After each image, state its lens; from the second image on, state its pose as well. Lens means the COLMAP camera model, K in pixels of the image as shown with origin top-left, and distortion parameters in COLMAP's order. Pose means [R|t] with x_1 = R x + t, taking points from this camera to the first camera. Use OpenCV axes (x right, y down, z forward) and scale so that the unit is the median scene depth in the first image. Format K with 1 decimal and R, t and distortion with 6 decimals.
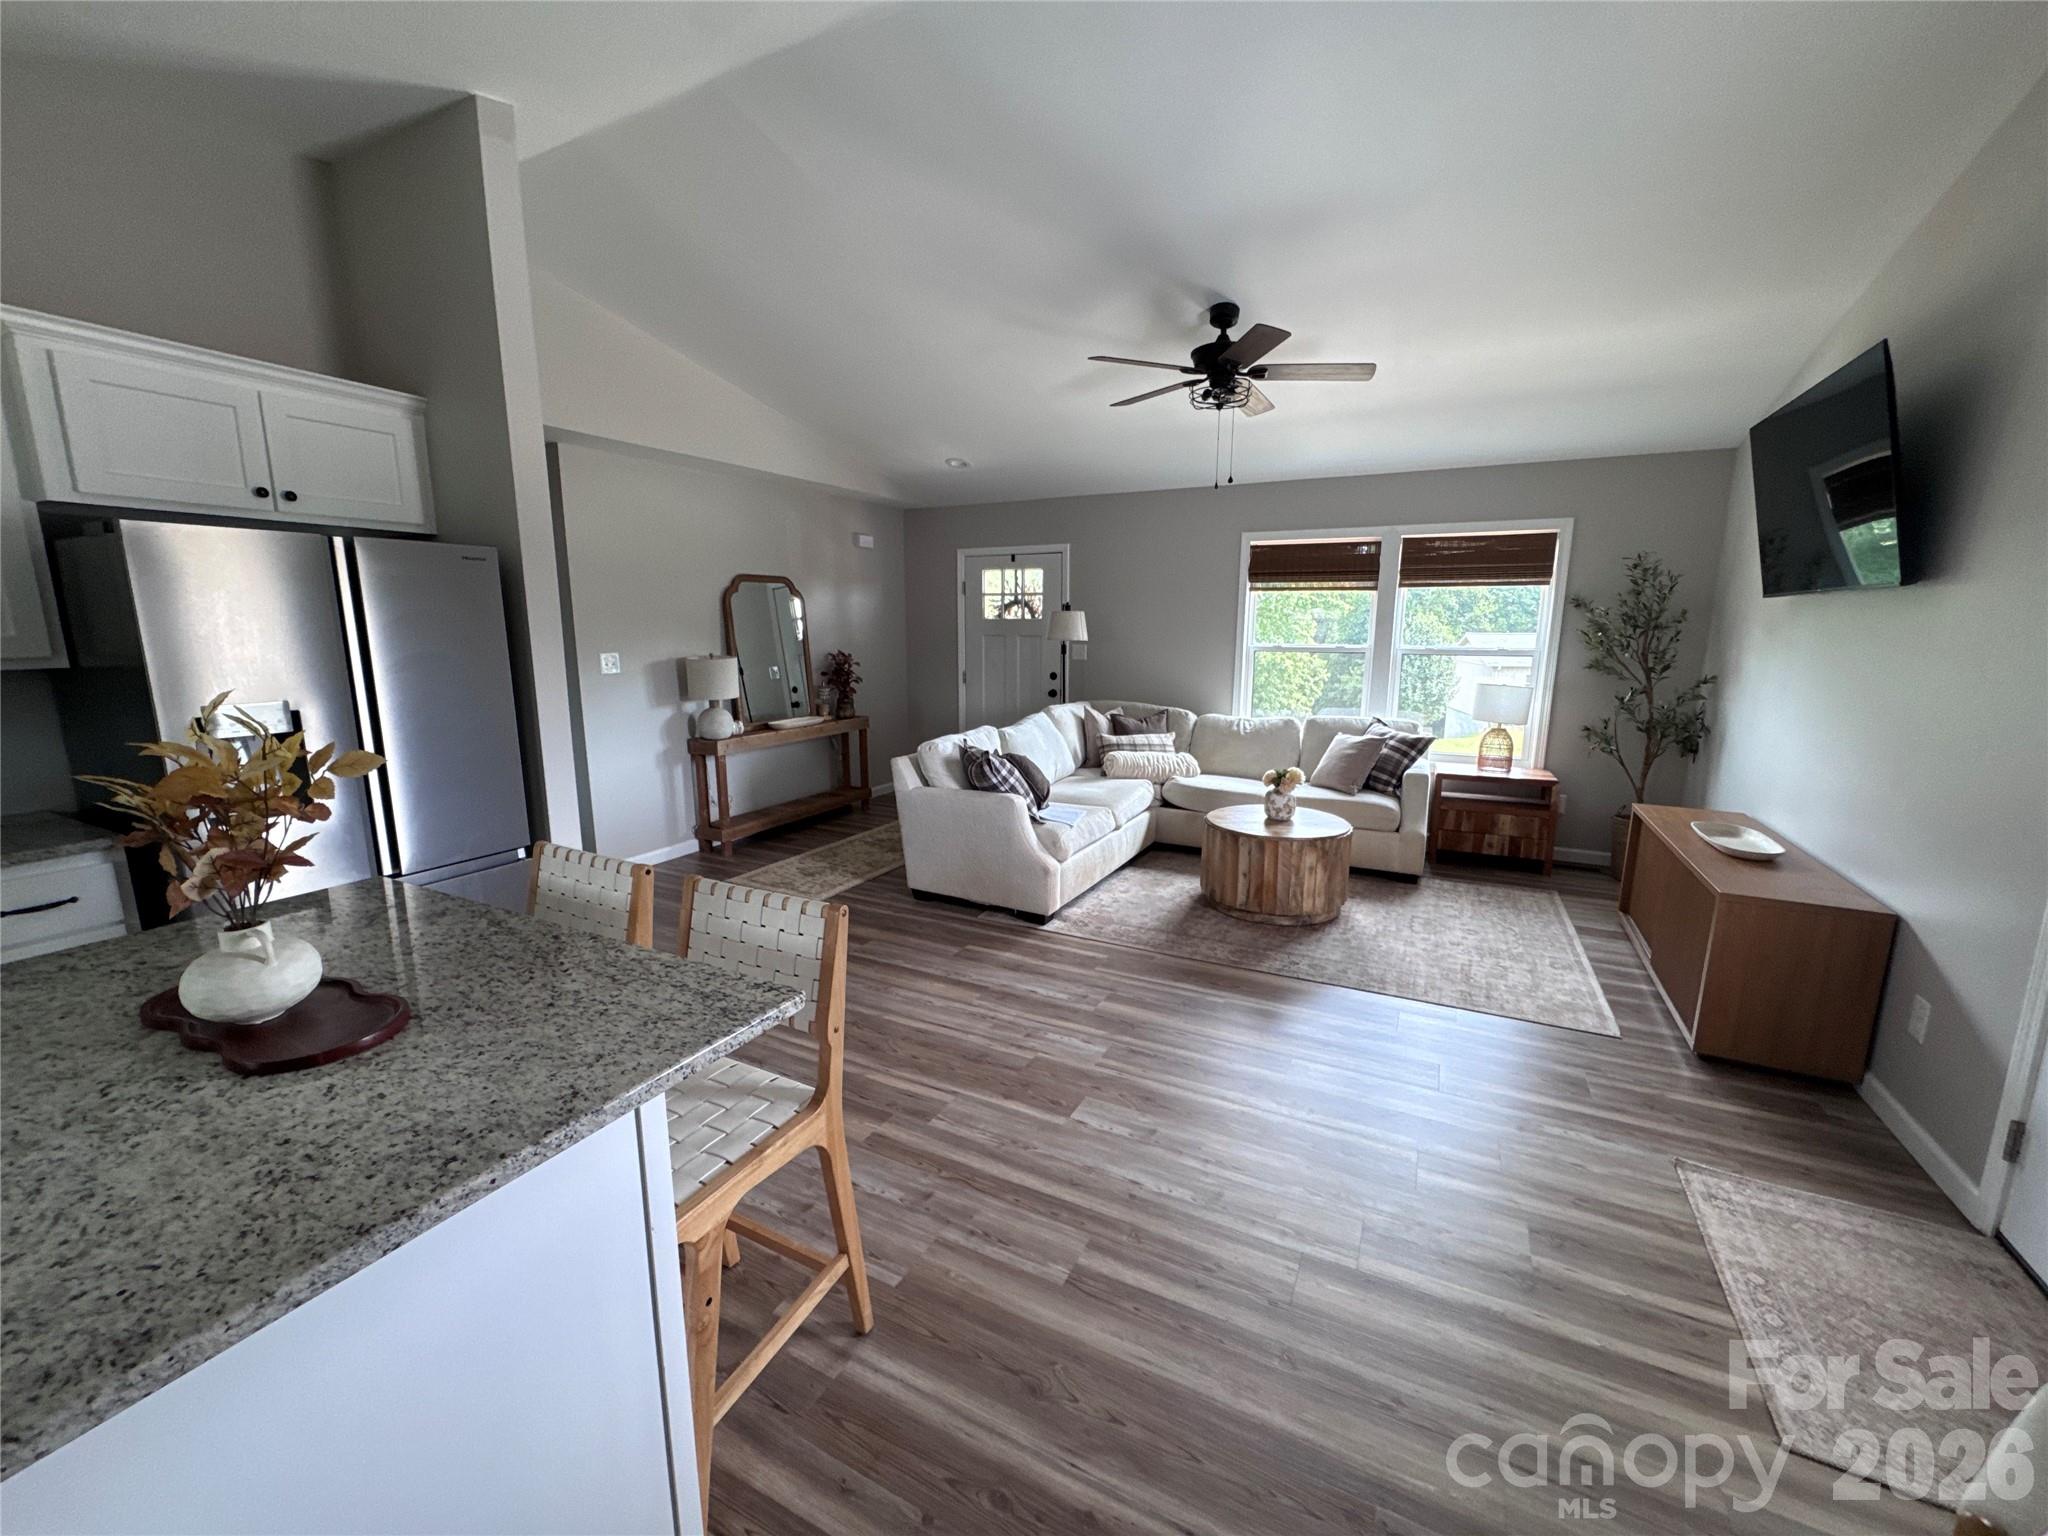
lens RADIAL K [[813.0, 0, 1023.8], [0, 813.0, 769.1], [0, 0, 1]] dist [-0.001090, 0.000123]
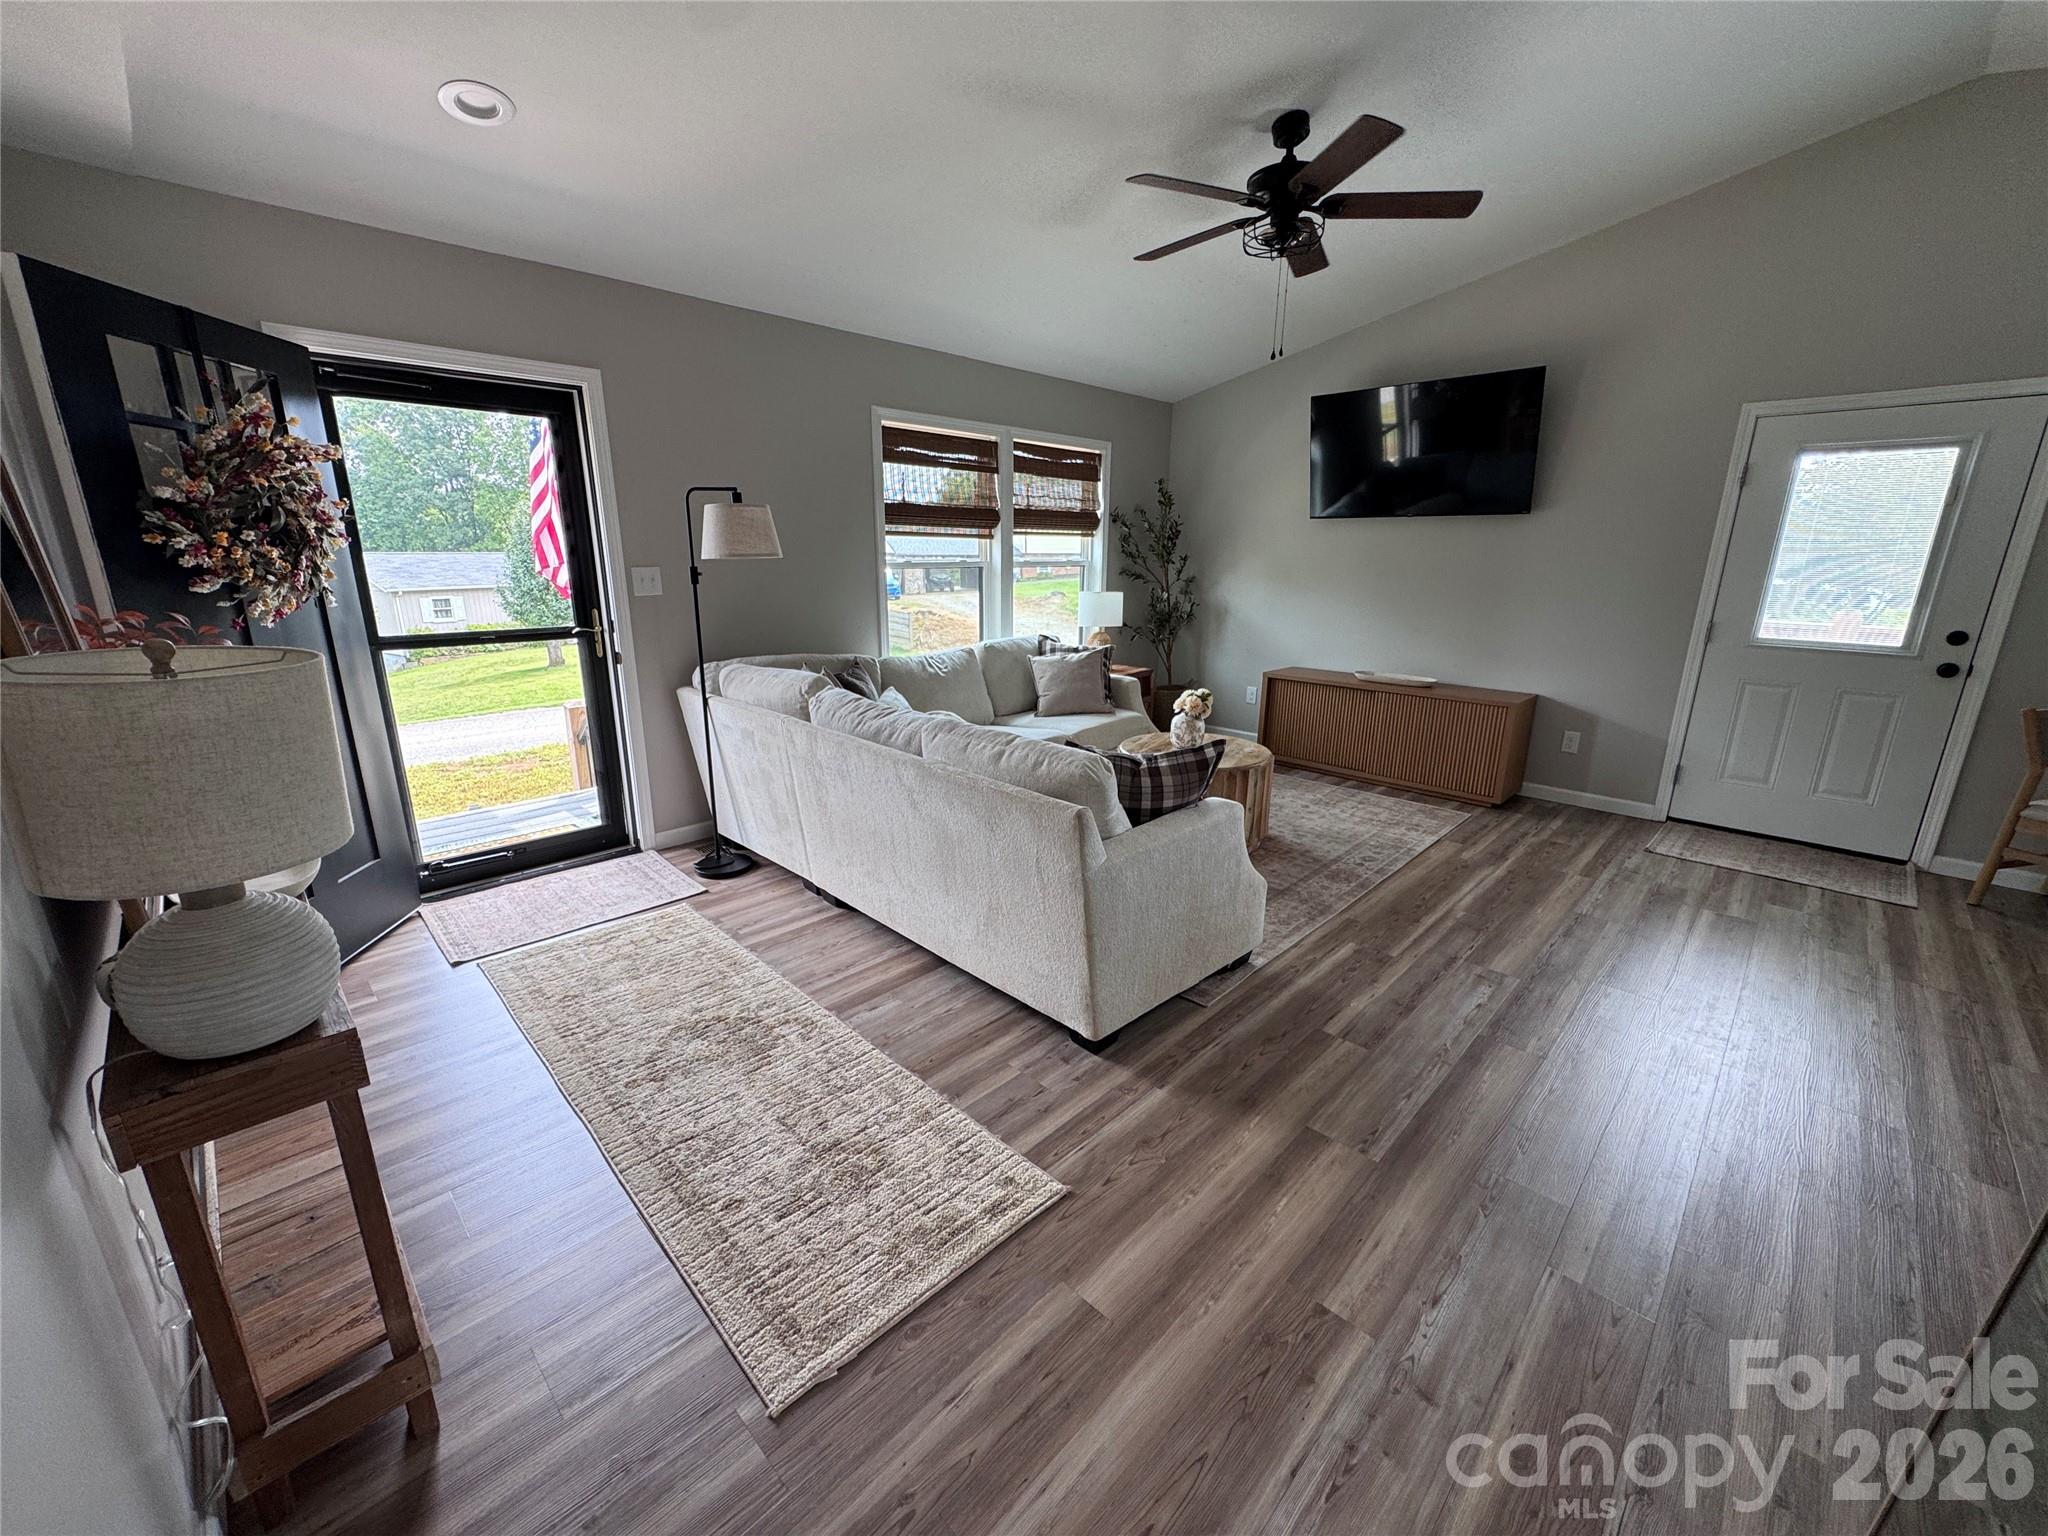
lens RADIAL K [[813.0, 0, 1031.3], [0, 813.0, 765.9], [0, 0, 1]] dist [-0.001090, 0.000123]
pose [[0.291324, -0.248730, 0.923723, -0.699805], [0.164094, 0.964287, 0.207901, -0.163597], [-0.942445, 0.091011, 0.321736, 1.019444]]
